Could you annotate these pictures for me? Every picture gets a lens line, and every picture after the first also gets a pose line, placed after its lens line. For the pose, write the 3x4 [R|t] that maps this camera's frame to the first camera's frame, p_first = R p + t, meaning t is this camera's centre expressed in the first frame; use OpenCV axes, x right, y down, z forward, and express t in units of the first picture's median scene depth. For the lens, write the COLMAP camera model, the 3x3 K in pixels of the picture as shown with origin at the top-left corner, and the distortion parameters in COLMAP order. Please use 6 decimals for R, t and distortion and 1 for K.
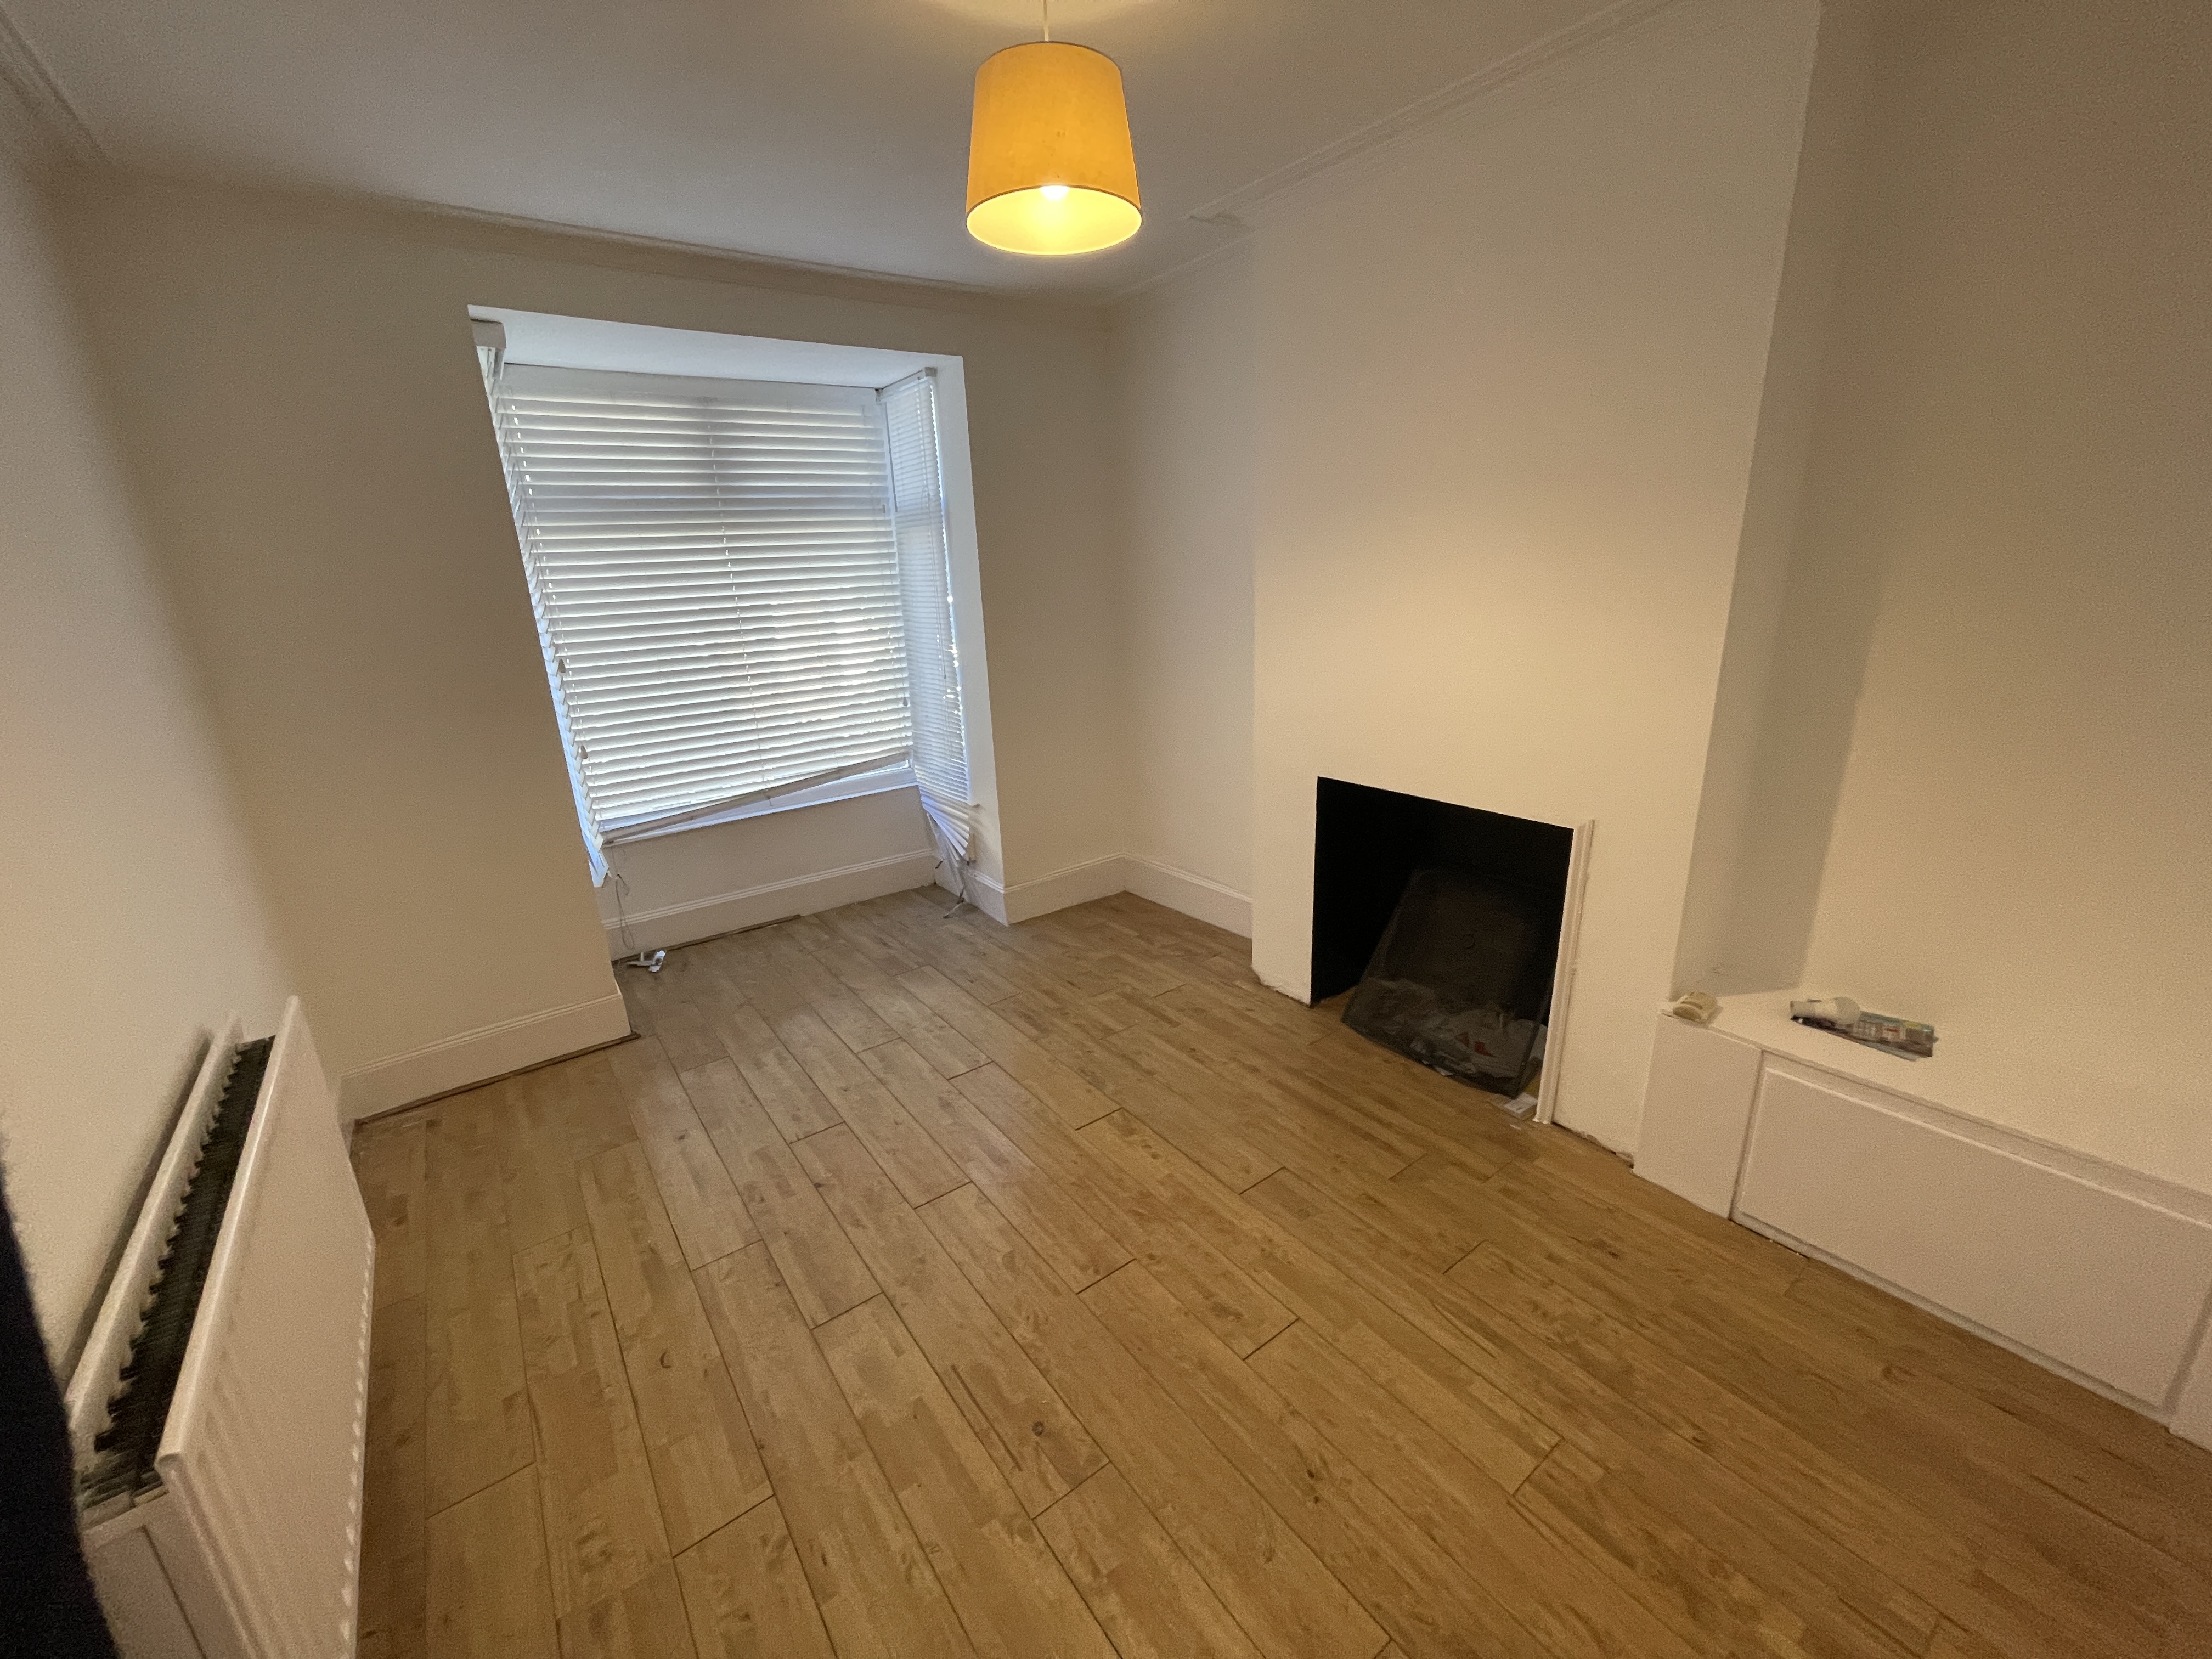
lens RADIAL K [[892.4, 0, 1103.8], [0, 892.4, 823.3], [0, 0, 1]] dist [-0.001660, 0.000168]
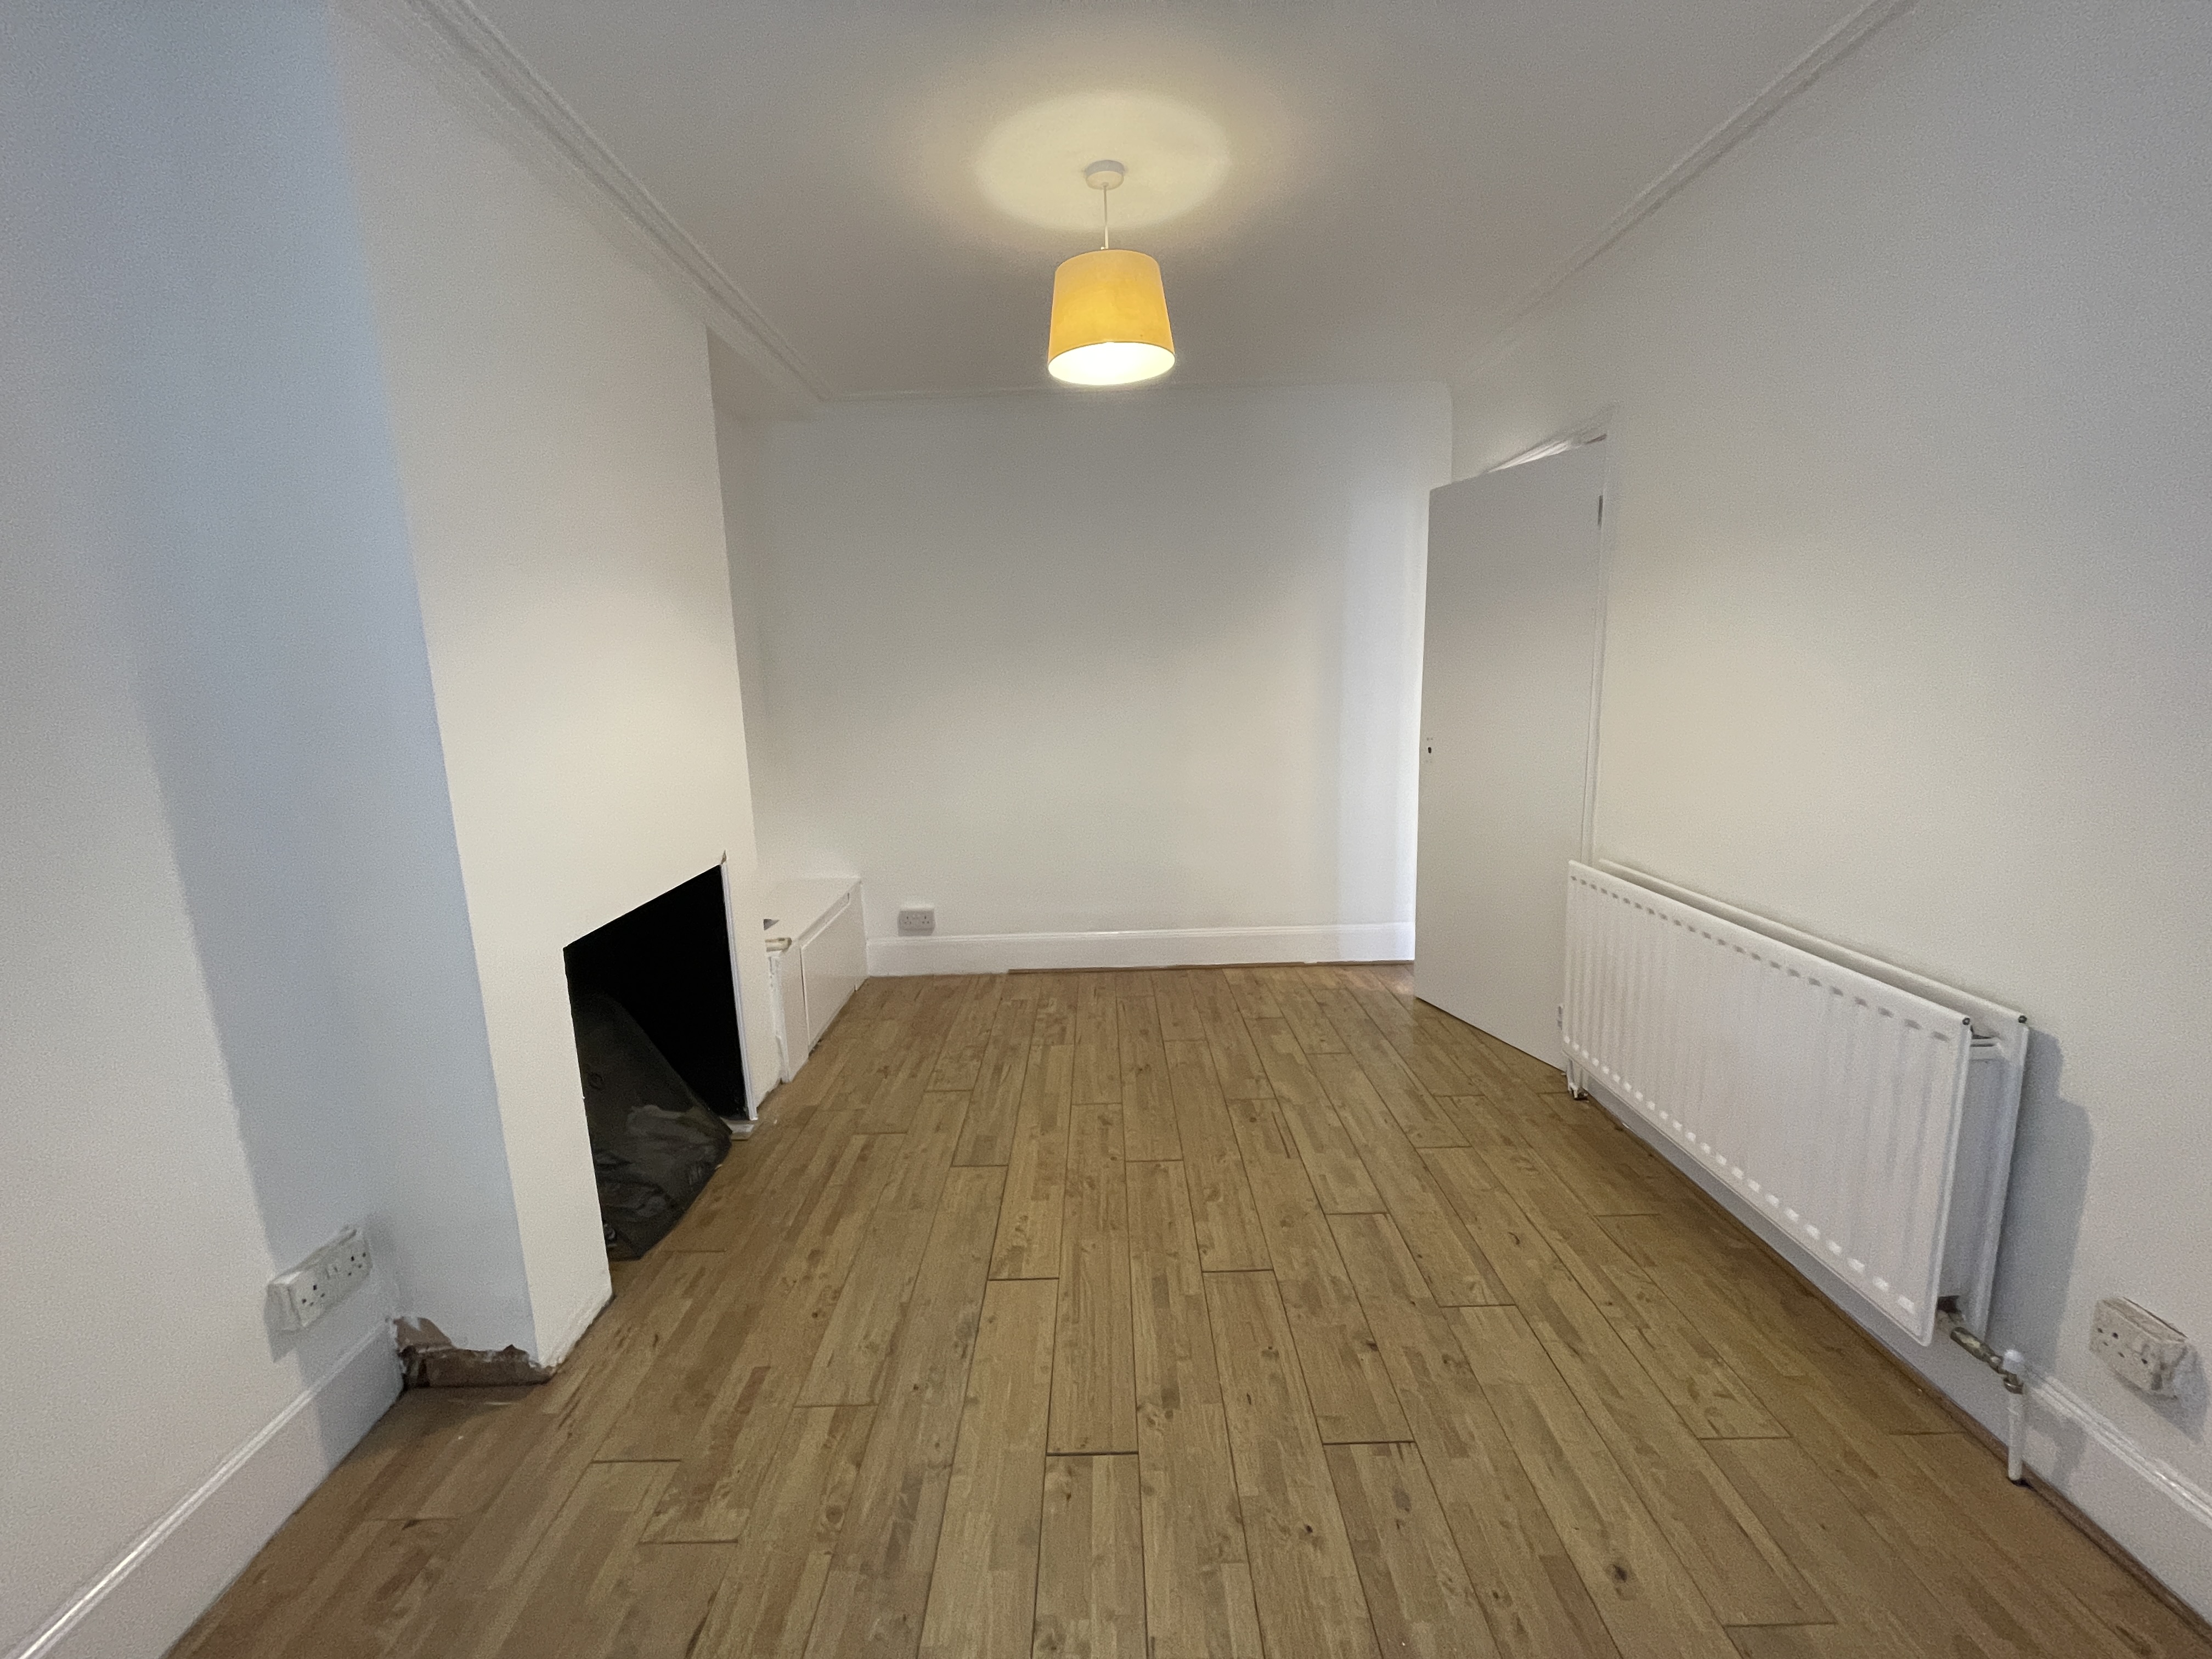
lens RADIAL K [[892.4, 0, 1101.1], [0, 892.4, 825.9], [0, 0, 1]] dist [-0.001660, 0.000168]
pose [[-0.801590, -0.035908, 0.596794, -0.595939], [0.237879, 0.896628, 0.373459, -0.361378], [-0.548513, 0.441326, -0.710187, 1.528056]]
